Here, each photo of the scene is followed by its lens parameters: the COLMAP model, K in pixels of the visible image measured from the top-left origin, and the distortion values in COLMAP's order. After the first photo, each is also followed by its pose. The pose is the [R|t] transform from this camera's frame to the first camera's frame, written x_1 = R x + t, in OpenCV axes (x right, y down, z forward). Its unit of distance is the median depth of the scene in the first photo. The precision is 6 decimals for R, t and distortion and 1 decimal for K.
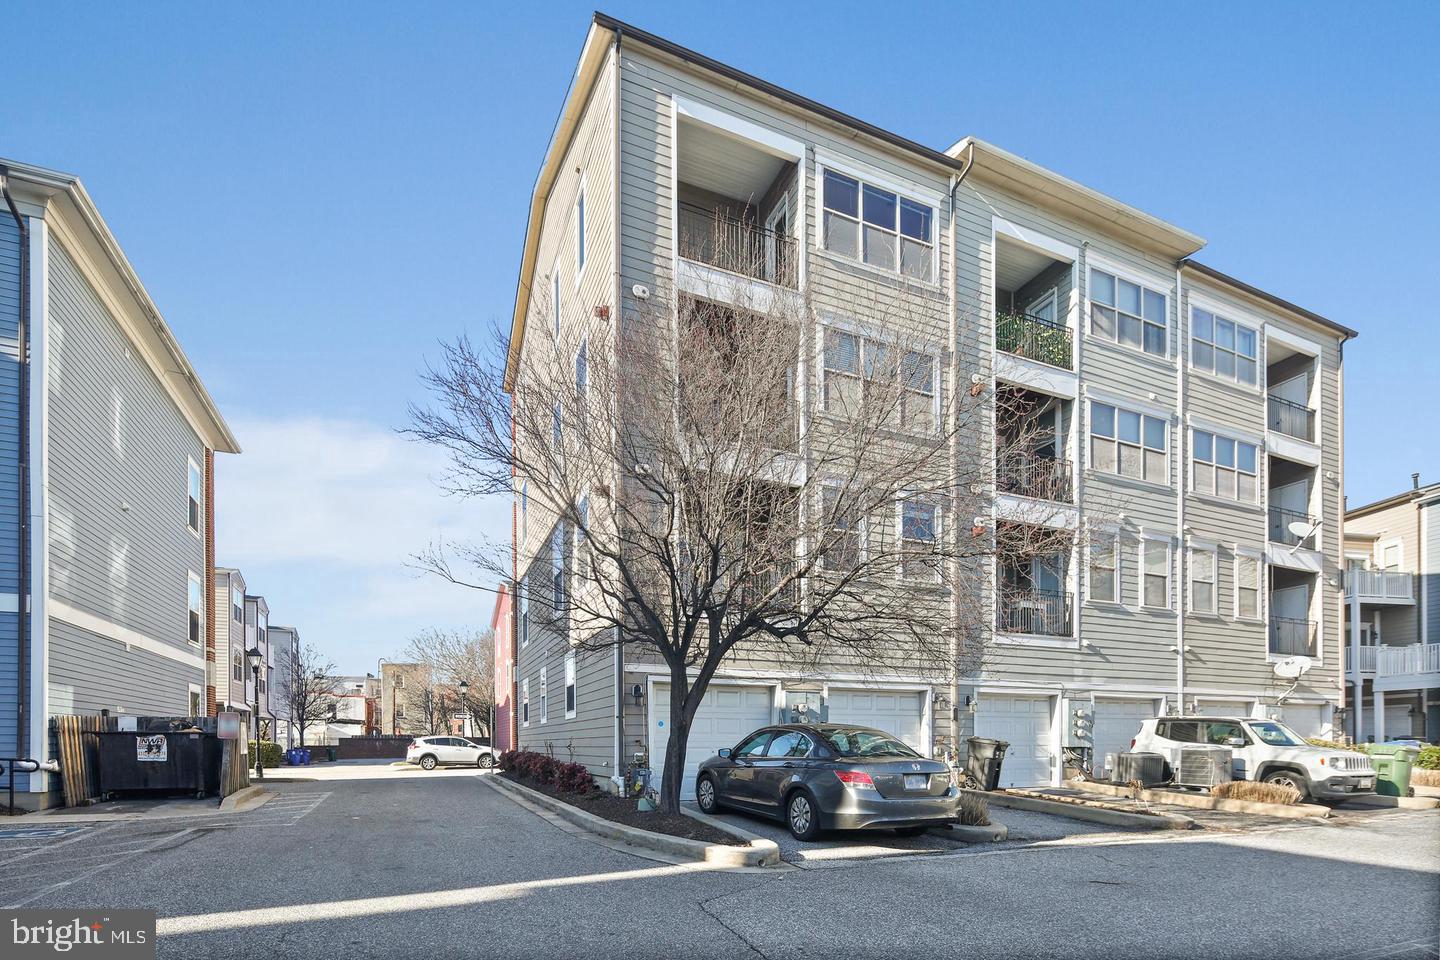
lens RADIAL K [[700.7, 0, 706.0], [0, 700.7, 483.9], [0, 0, 1]] dist [0.006656, -0.004957]
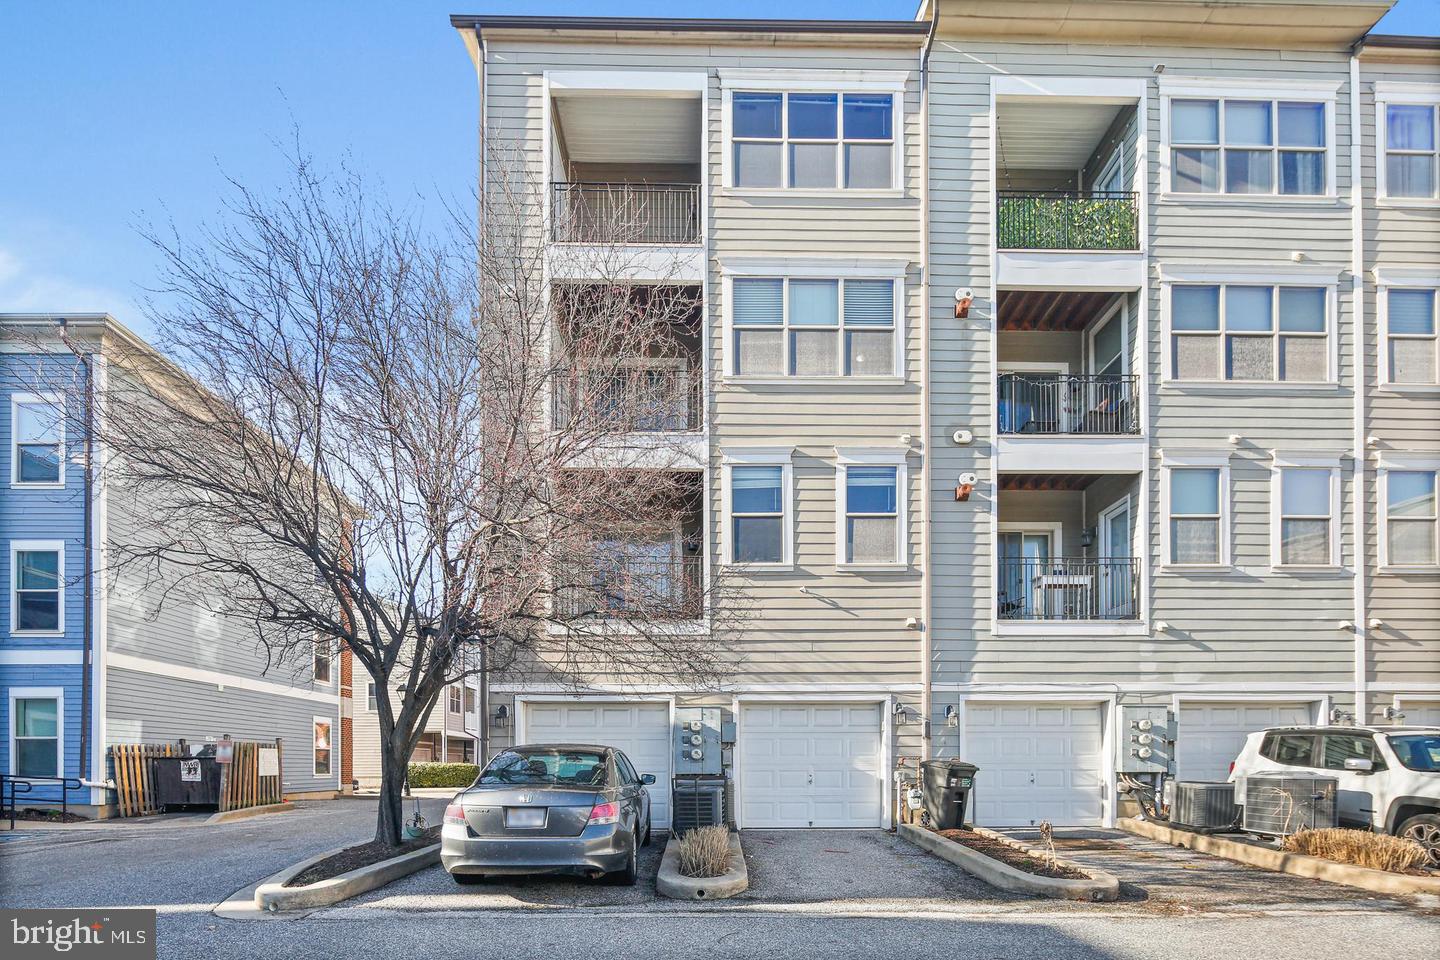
lens RADIAL K [[700.7, 0, 731.8], [0, 700.7, 526.8], [0, 0, 1]] dist [0.006656, -0.004957]
pose [[0.918419, -0.127066, -0.374648, 0.433199], [0.137130, 0.990553, 0.000206, 0.070269], [0.371083, -0.051565, 0.927167, 0.195879]]
